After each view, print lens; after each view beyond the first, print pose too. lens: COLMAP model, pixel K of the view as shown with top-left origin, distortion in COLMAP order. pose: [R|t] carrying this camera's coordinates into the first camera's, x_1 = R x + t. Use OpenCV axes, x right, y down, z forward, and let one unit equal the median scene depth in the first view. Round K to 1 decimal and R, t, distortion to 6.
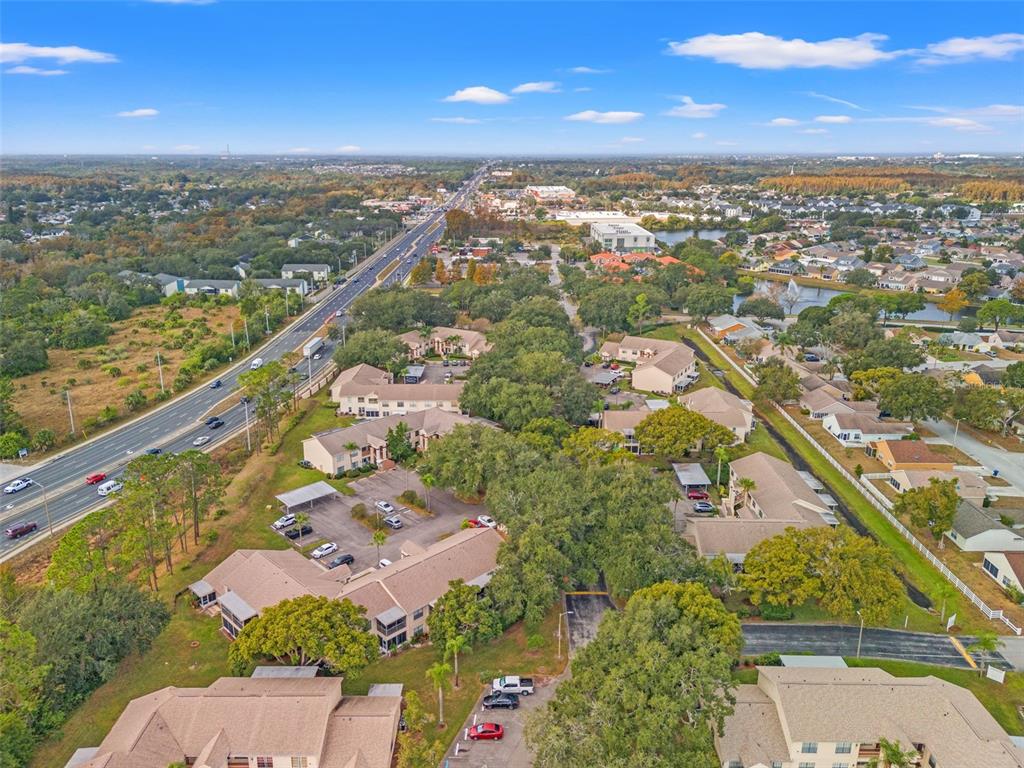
lens RADIAL K [[710.1, 0, 512.0], [0, 710.1, 384.0], [0, 0, 1]] dist [0.000298, 0.000112]
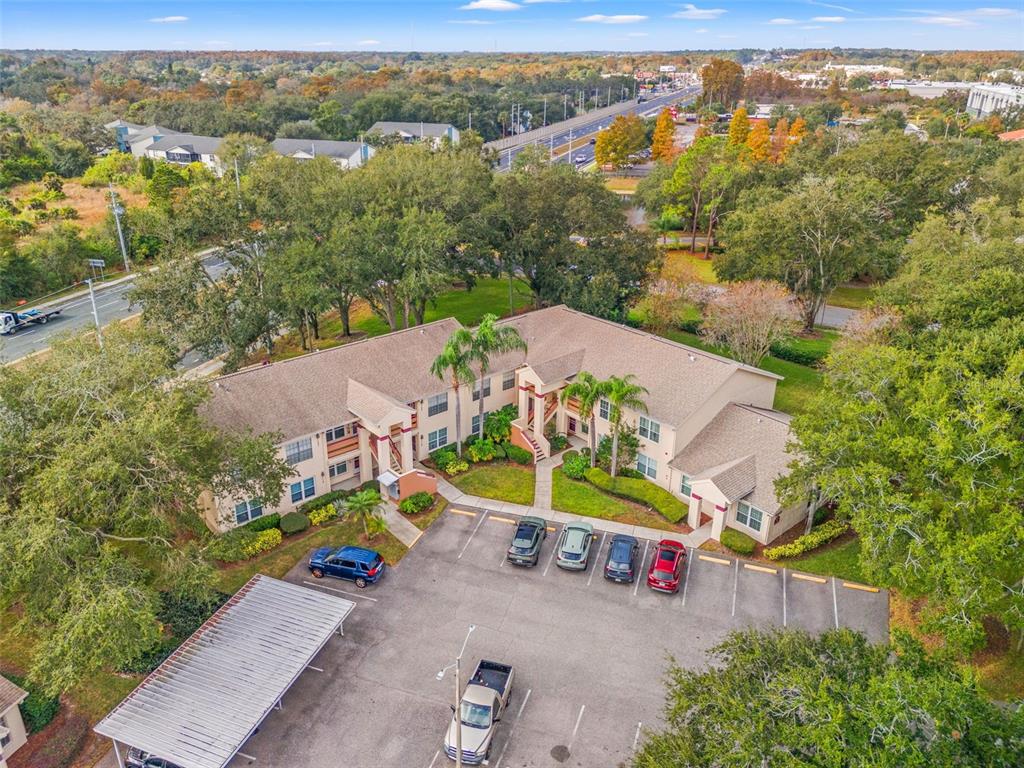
lens RADIAL K [[710.1, 0, 512.0], [0, 710.1, 384.0], [0, 0, 1]] dist [0.000298, 0.000112]
pose [[0.939380, 0.139387, -0.313266, -0.044090], [-0.100704, 0.985505, 0.136521, -0.088420], [0.327755, -0.096698, 0.939801, 0.799103]]
